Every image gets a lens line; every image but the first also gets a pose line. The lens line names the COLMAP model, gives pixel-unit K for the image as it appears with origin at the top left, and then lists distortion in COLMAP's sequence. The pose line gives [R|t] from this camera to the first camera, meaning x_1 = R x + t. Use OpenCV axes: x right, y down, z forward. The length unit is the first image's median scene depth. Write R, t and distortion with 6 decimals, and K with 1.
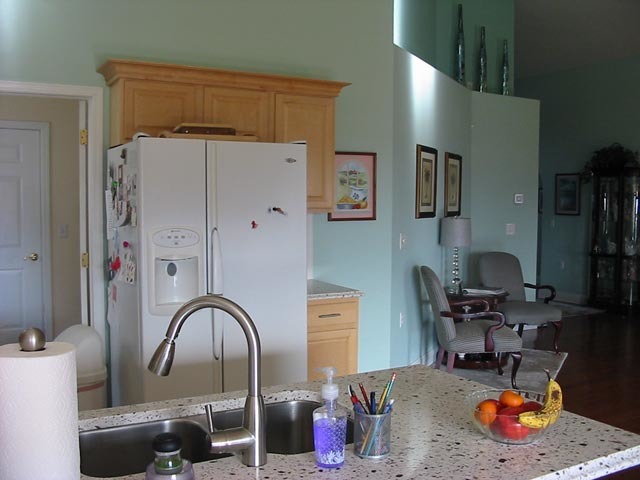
lens RADIAL K [[679.2, 0, 320.0], [0, 679.2, 240.0], [0, 0, 1]] dist [-0.196768, 0.181279]
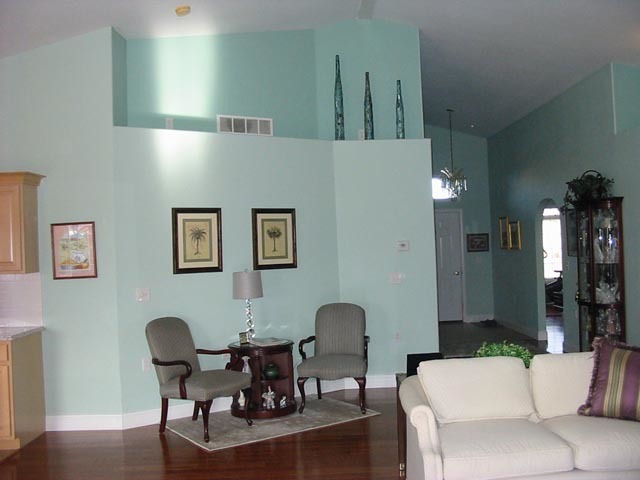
lens RADIAL K [[679.2, 0, 320.0], [0, 679.2, 240.0], [0, 0, 1]] dist [-0.196768, 0.181279]
pose [[0.892386, -0.027425, -0.450438, 0.958988], [0.006187, 0.998801, -0.048554, -0.036593], [0.451230, 0.040542, 0.891486, 0.133736]]
